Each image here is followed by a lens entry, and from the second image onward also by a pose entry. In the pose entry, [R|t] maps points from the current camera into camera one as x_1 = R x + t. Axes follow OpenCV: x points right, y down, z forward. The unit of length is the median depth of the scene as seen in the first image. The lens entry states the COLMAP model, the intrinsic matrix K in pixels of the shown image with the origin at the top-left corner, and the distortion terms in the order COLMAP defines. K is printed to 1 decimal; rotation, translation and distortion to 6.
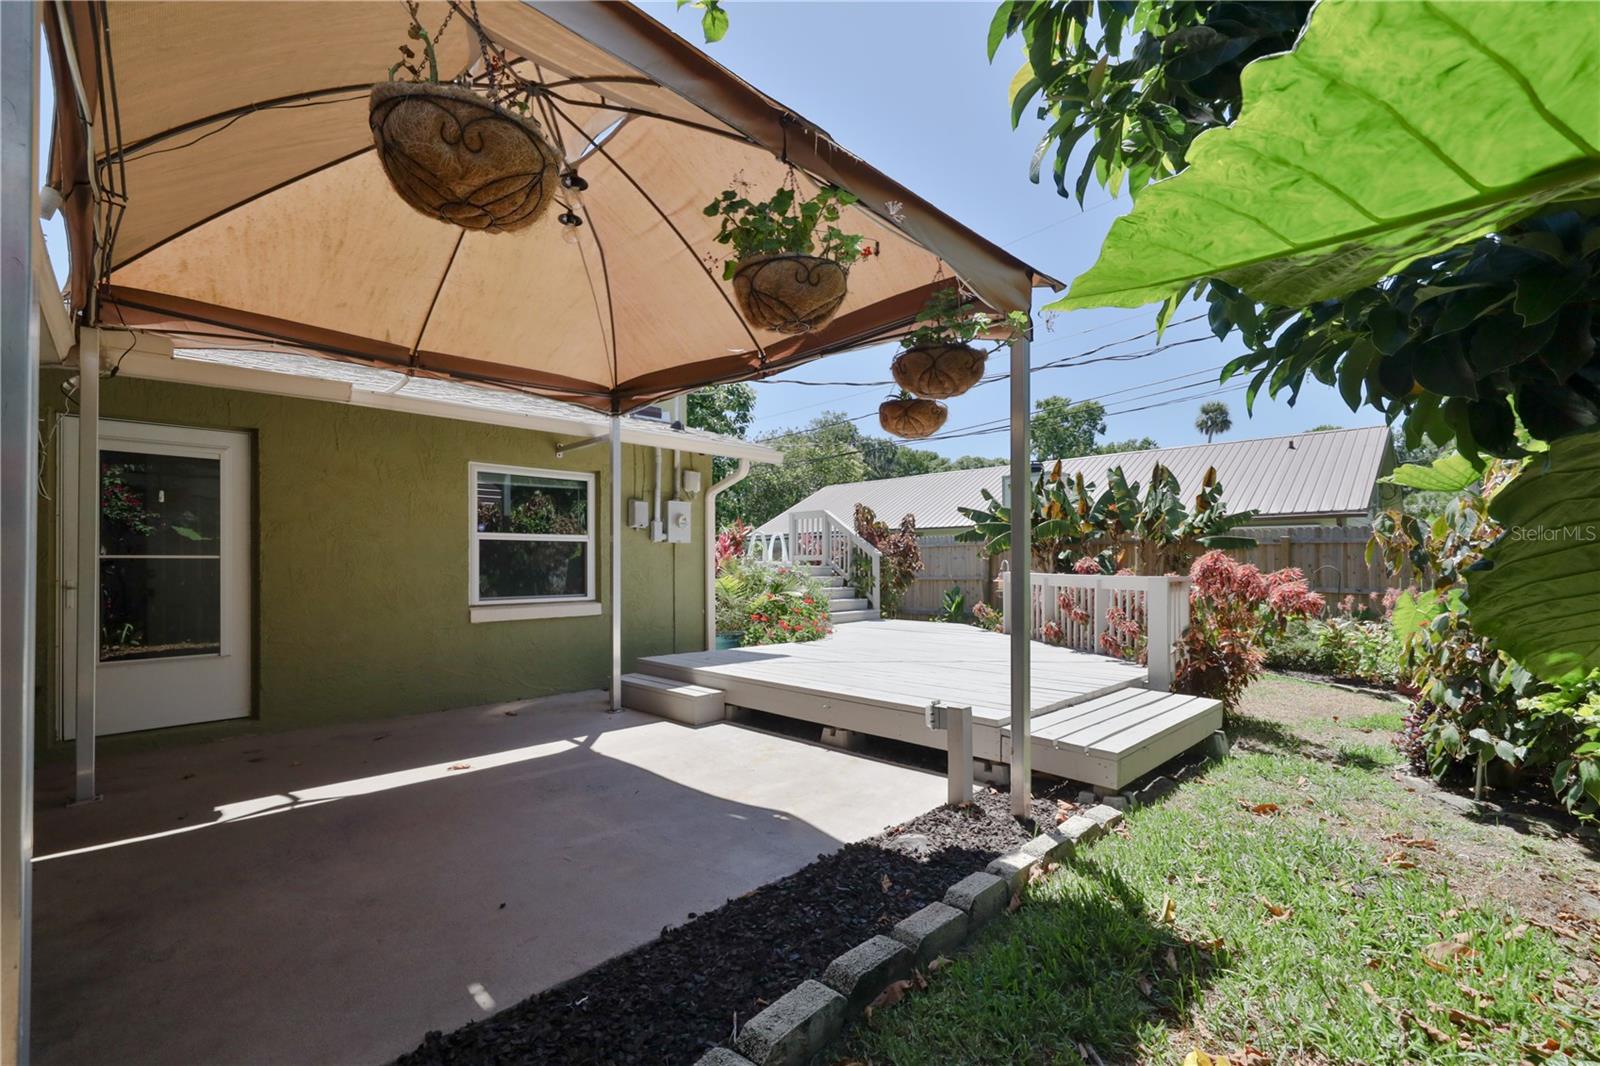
lens RADIAL K [[685.3, 0, 798.1], [0, 685.3, 562.7], [0, 0, 1]] dist [-0.001881, -0.000455]
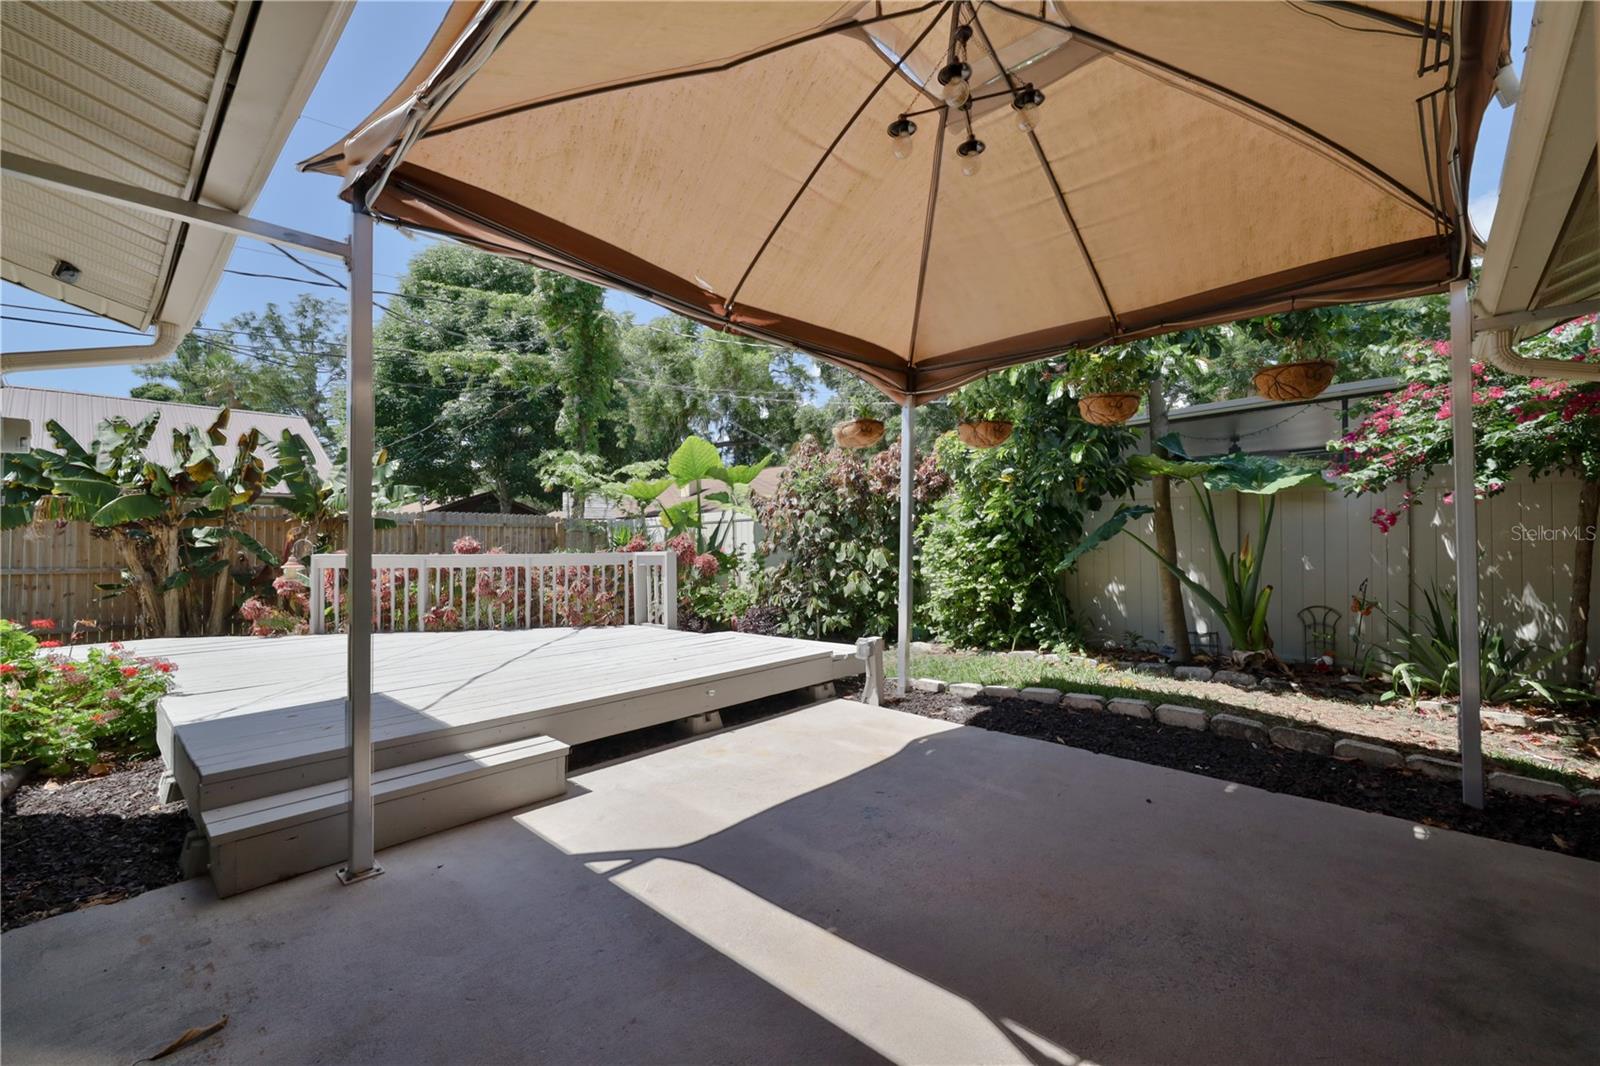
lens RADIAL K [[680.0, 0, 800.0], [0, 680.0, 533.0], [0, 0, 1]] dist [0.002113, 0.000445]
pose [[-0.045011, 0.013079, 0.998901, -0.558667], [0.002368, 0.999913, -0.012986, 0.001854], [-0.998984, 0.001781, -0.045038, 0.564374]]
